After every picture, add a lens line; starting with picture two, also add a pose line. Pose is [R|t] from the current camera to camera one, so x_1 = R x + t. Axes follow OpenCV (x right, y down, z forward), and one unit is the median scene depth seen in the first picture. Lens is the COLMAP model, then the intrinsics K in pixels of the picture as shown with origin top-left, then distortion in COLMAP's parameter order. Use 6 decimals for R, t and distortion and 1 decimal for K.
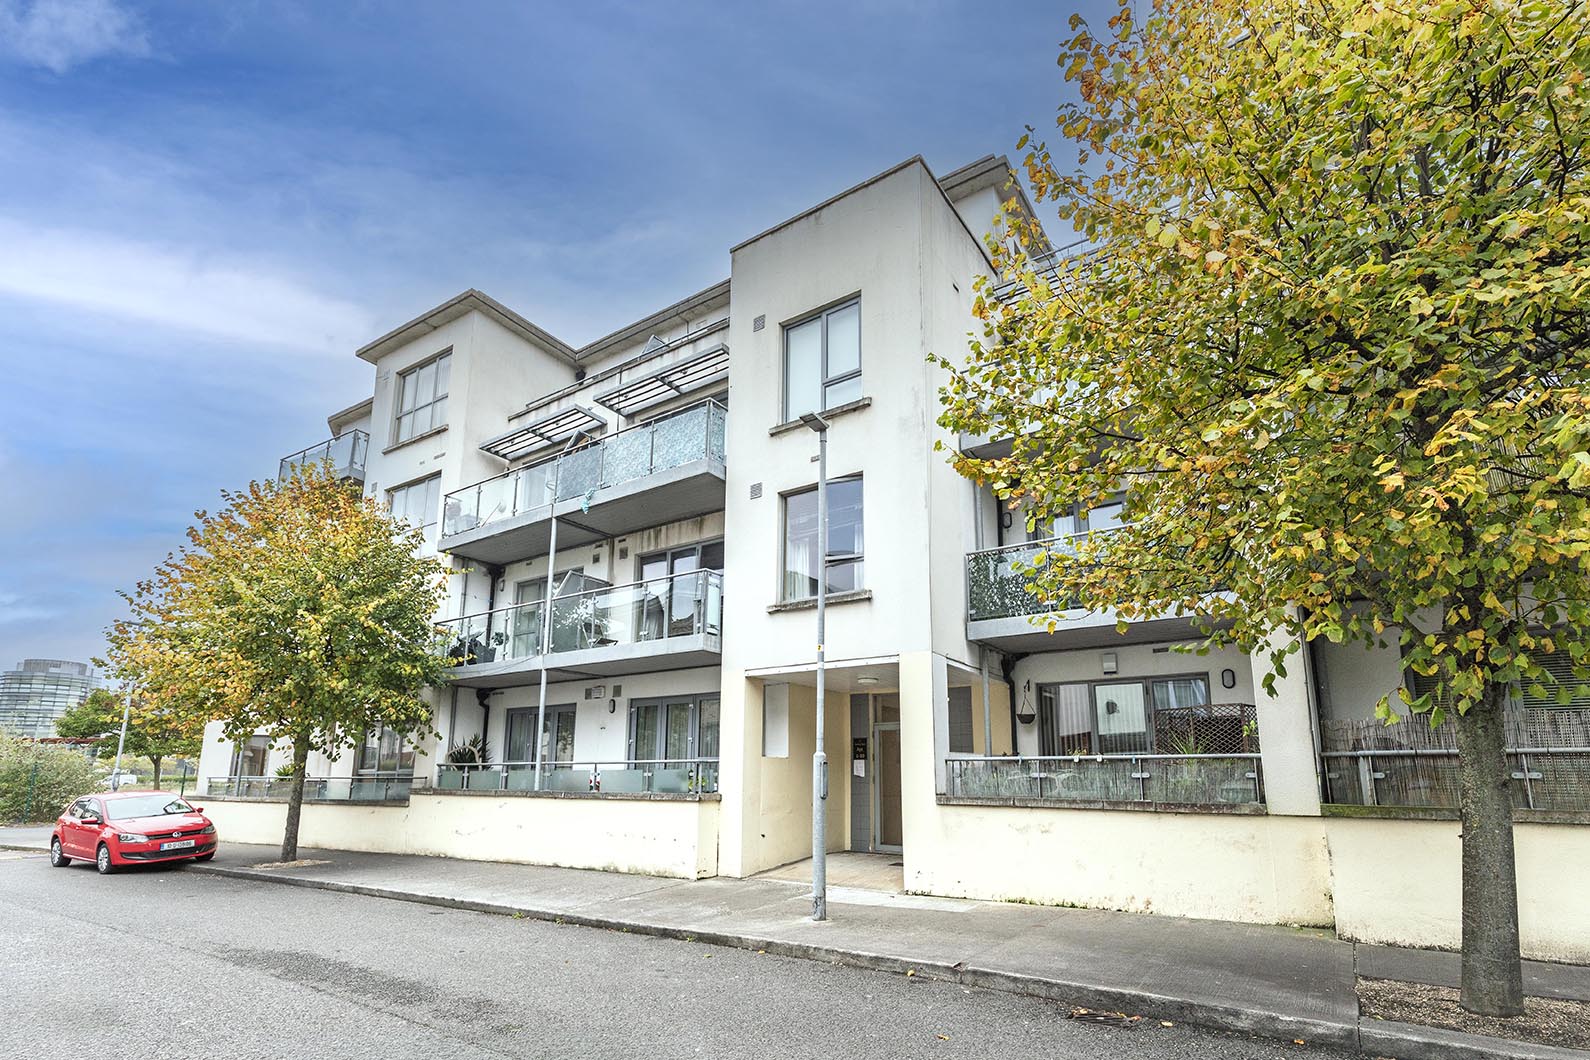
lens RADIAL K [[733.0, 0, 792.8], [0, 733.0, 523.1], [0, 0, 1]] dist [0.009110, 0.000140]
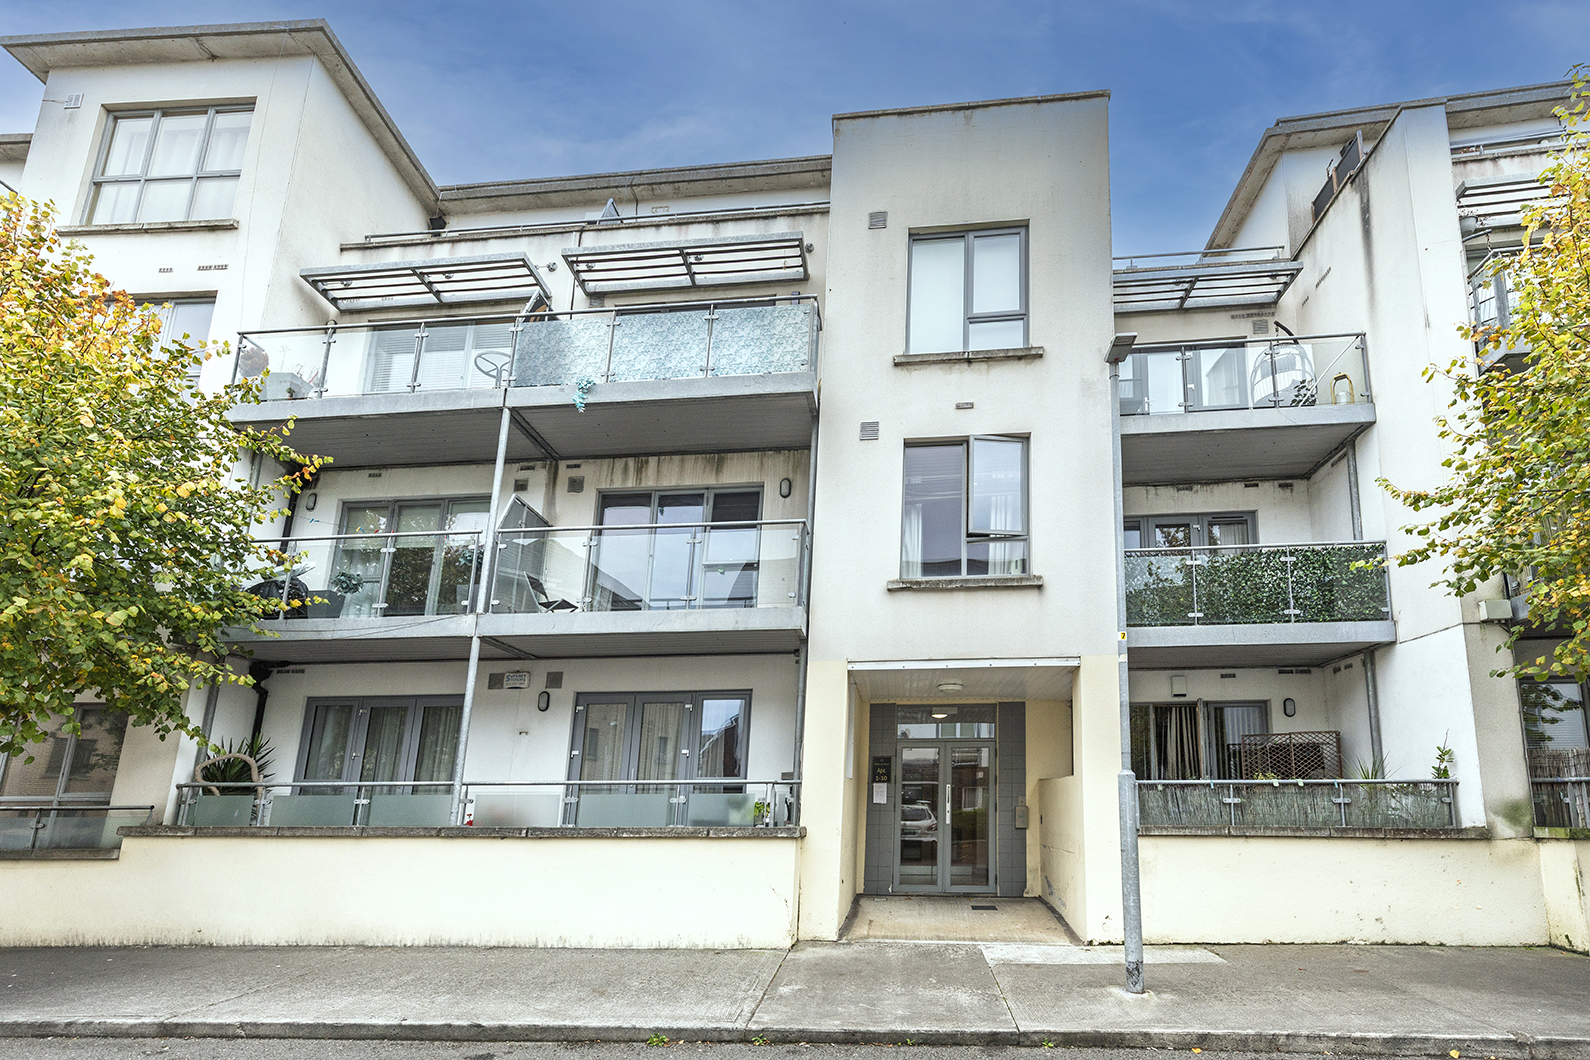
lens RADIAL K [[767.3, 0, 835.8], [0, 767.3, 551.1], [0, 0, 1]] dist [0.003730, 0.000526]
pose [[0.873904, 0.149042, 0.462686, -0.400761], [-0.155603, 0.987523, -0.024209, 0.096797], [-0.460522, -0.050839, 0.886191, 0.281016]]
